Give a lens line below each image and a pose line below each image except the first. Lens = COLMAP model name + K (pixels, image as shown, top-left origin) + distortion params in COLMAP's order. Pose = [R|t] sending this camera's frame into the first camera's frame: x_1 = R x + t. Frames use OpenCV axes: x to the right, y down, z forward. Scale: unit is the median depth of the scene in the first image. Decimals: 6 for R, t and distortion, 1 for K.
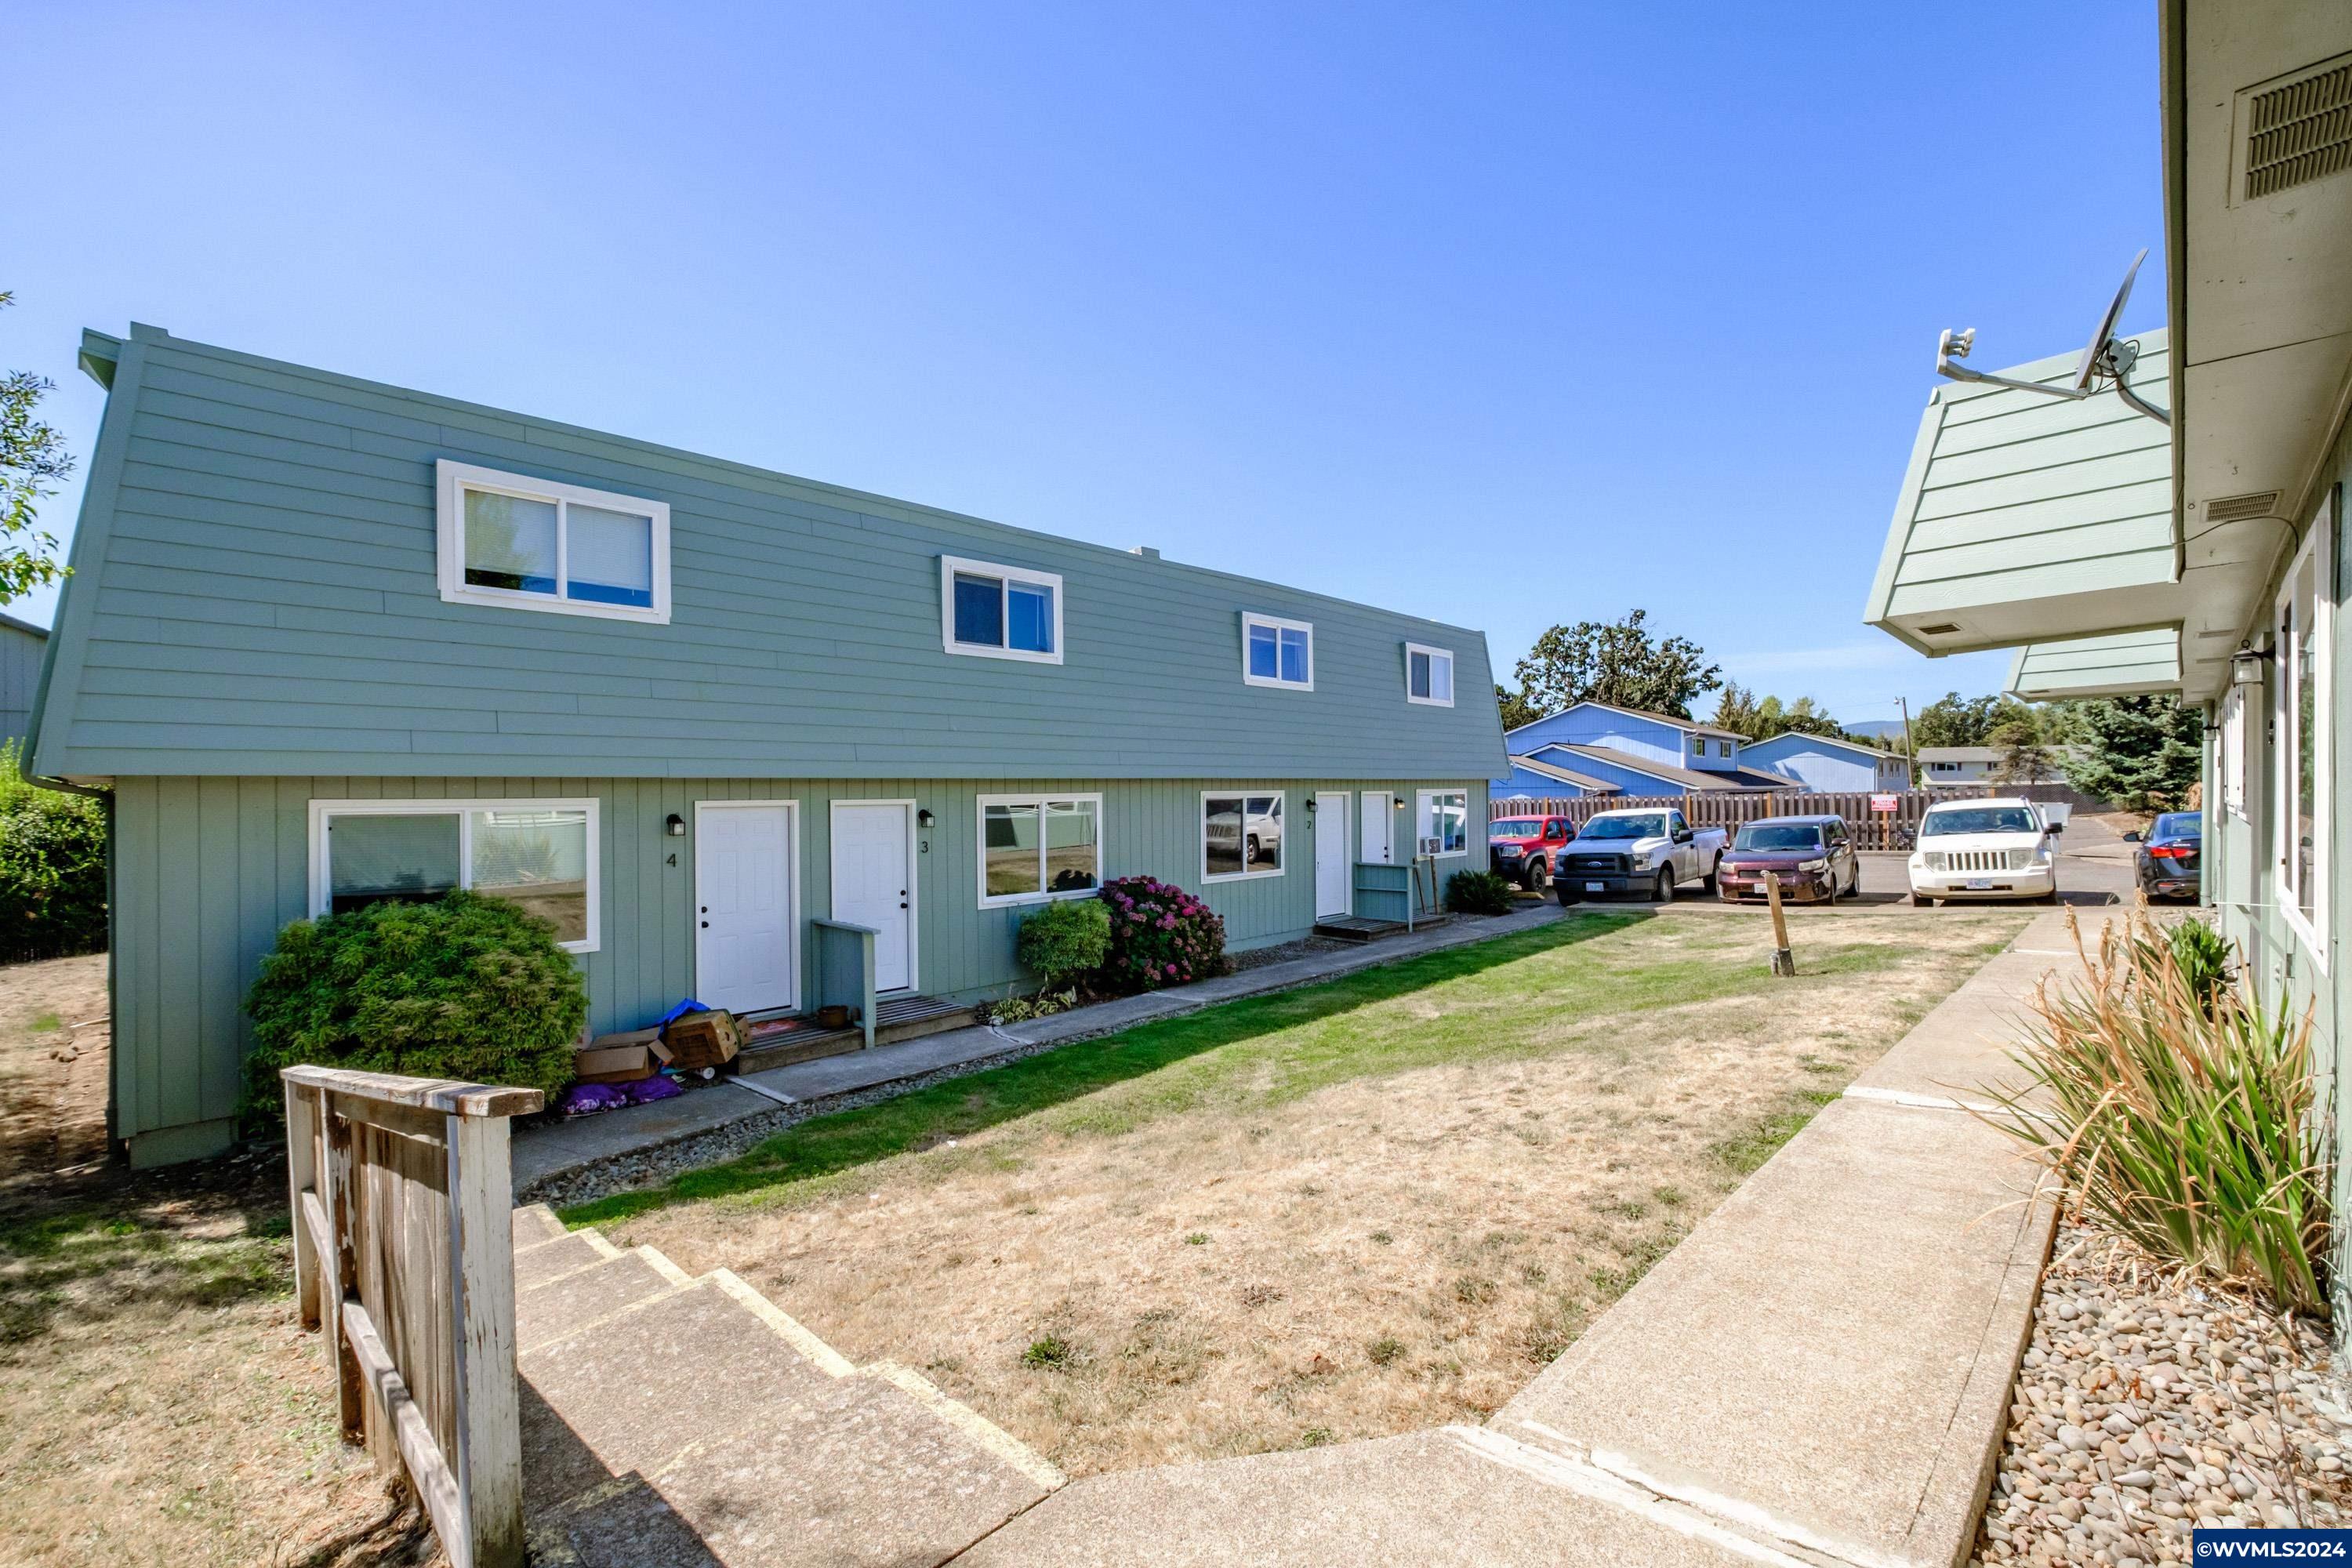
lens RADIAL K [[1024.8, 0, 1176.0], [0, 1024.8, 788.2], [0, 0, 1]] dist [-0.004271, -0.000051]
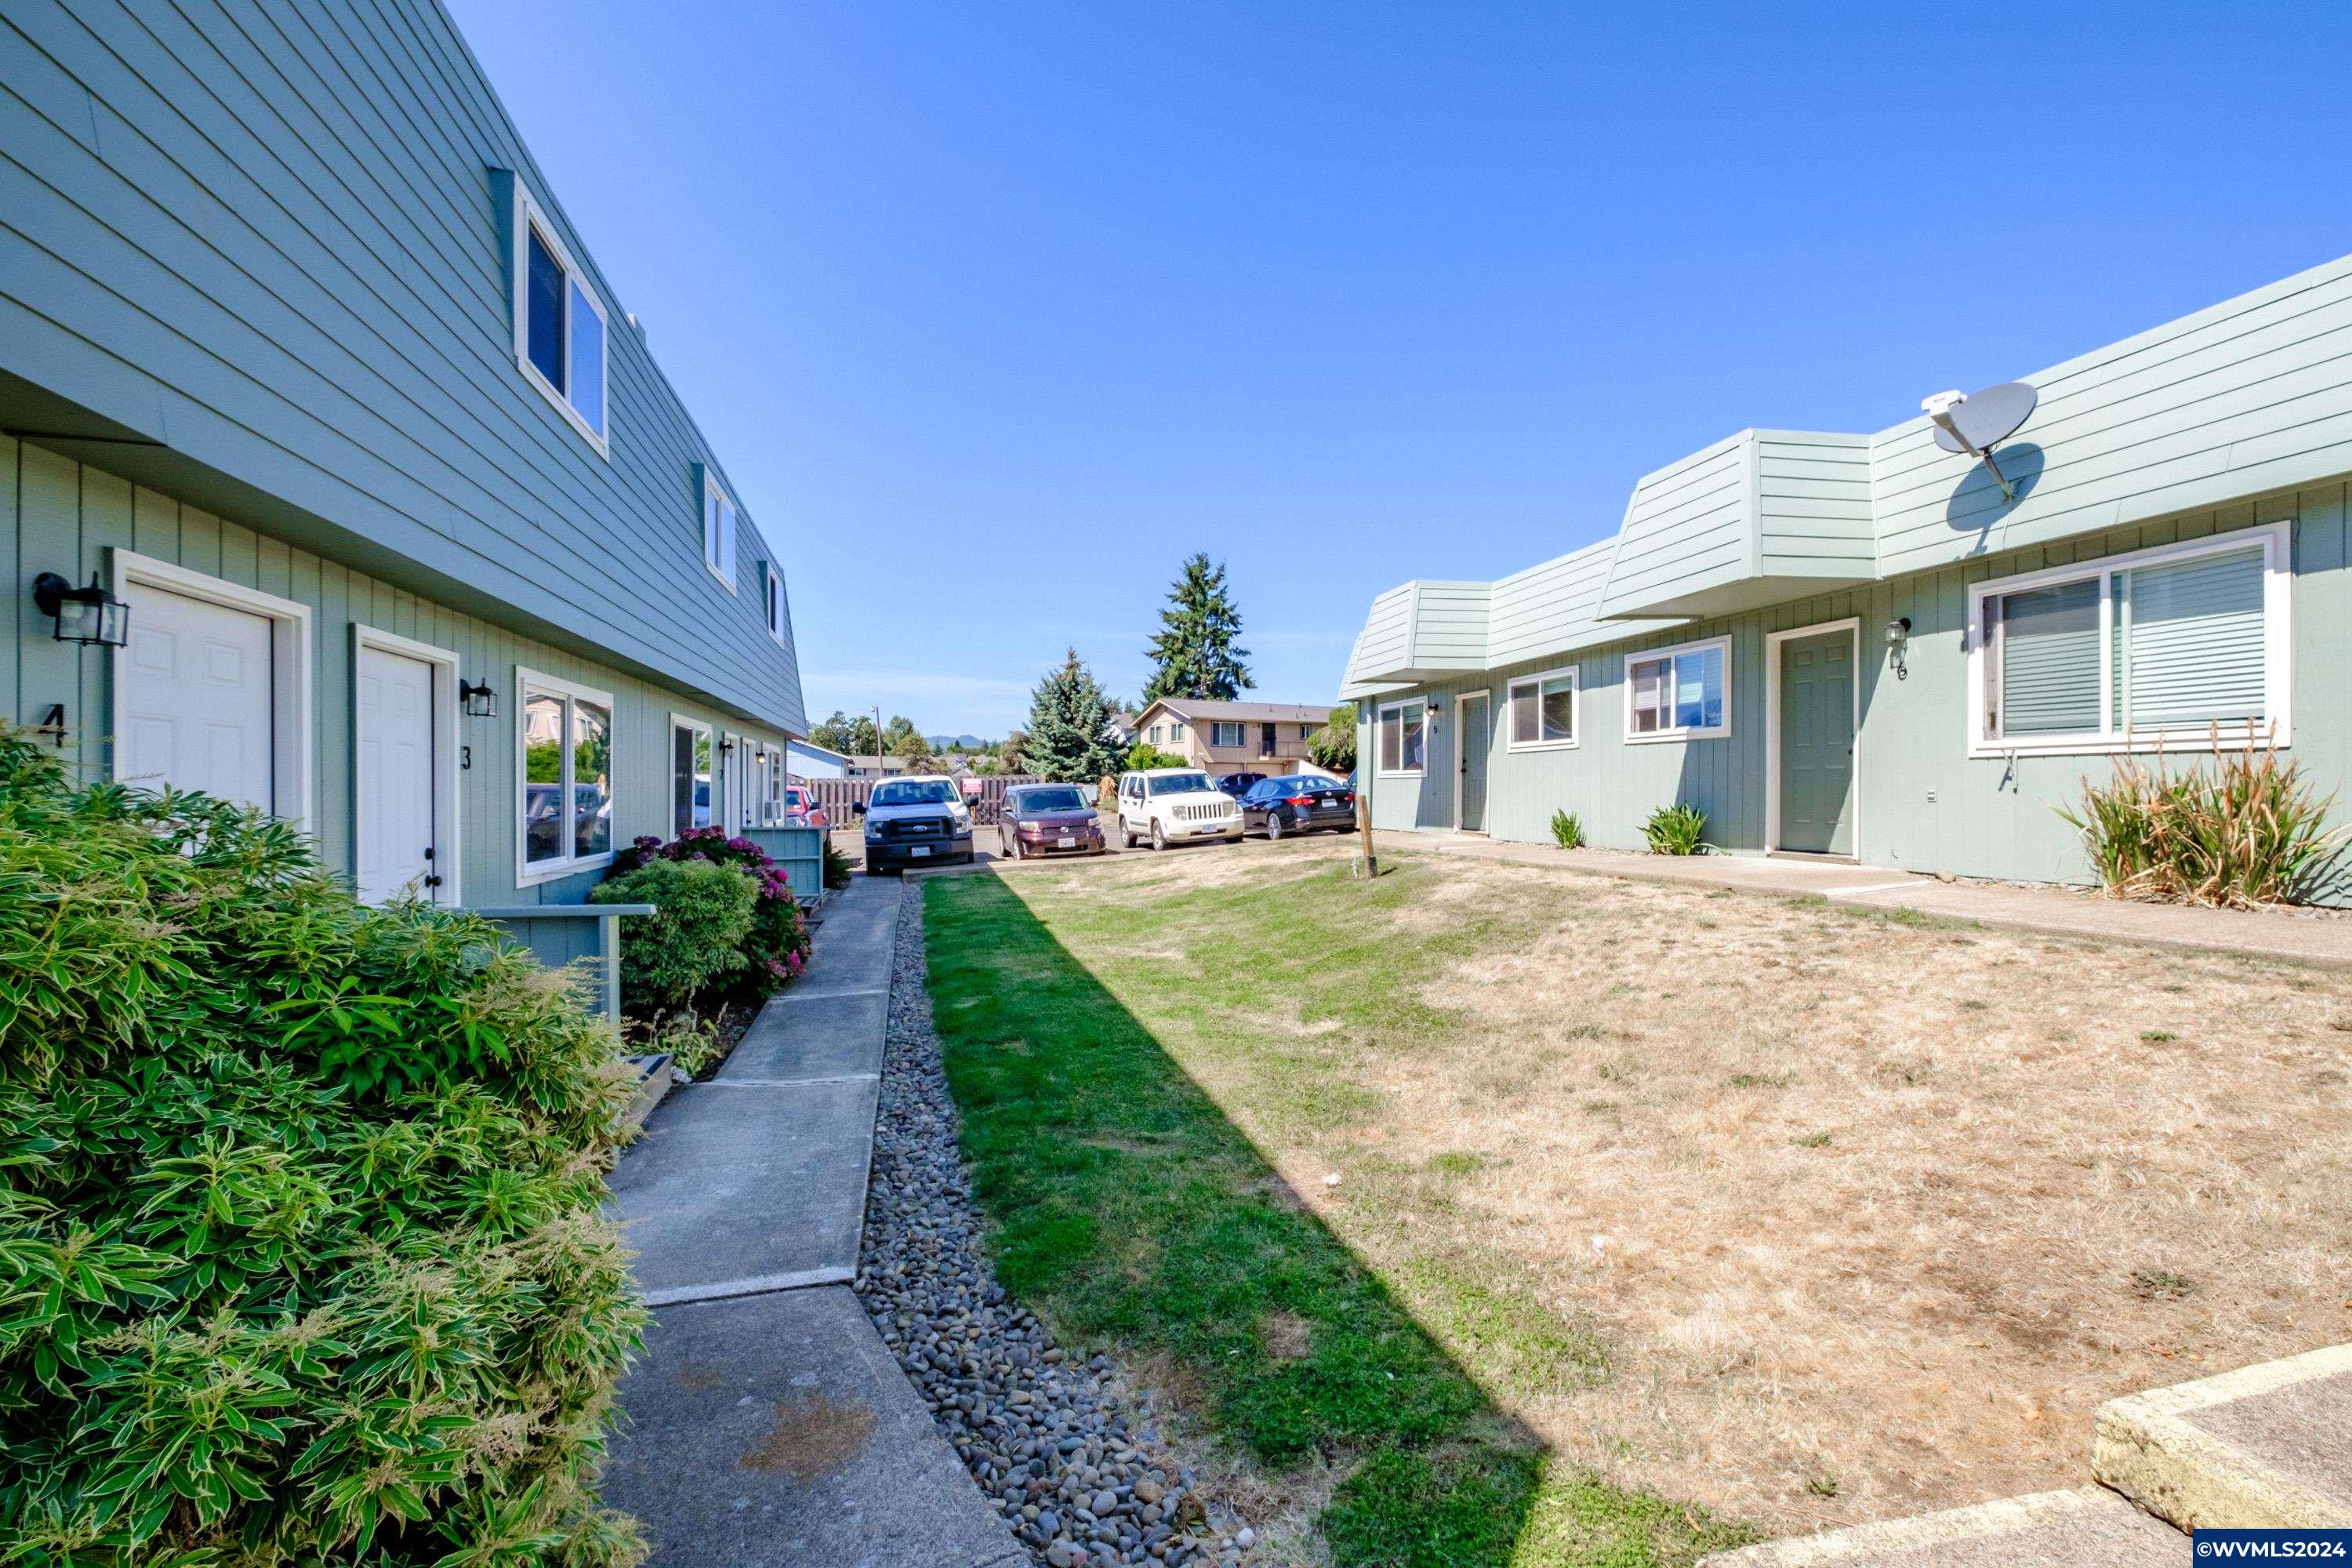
lens RADIAL K [[1024.8, 0, 1179.8], [0, 1024.8, 790.3], [0, 0, 1]] dist [-0.004271, -0.000051]
pose [[0.522257, 0.008275, 0.852748, -0.380564], [-0.001080, 0.999959, -0.009042, 0.060854], [-0.852788, 0.003801, 0.522244, 0.371072]]
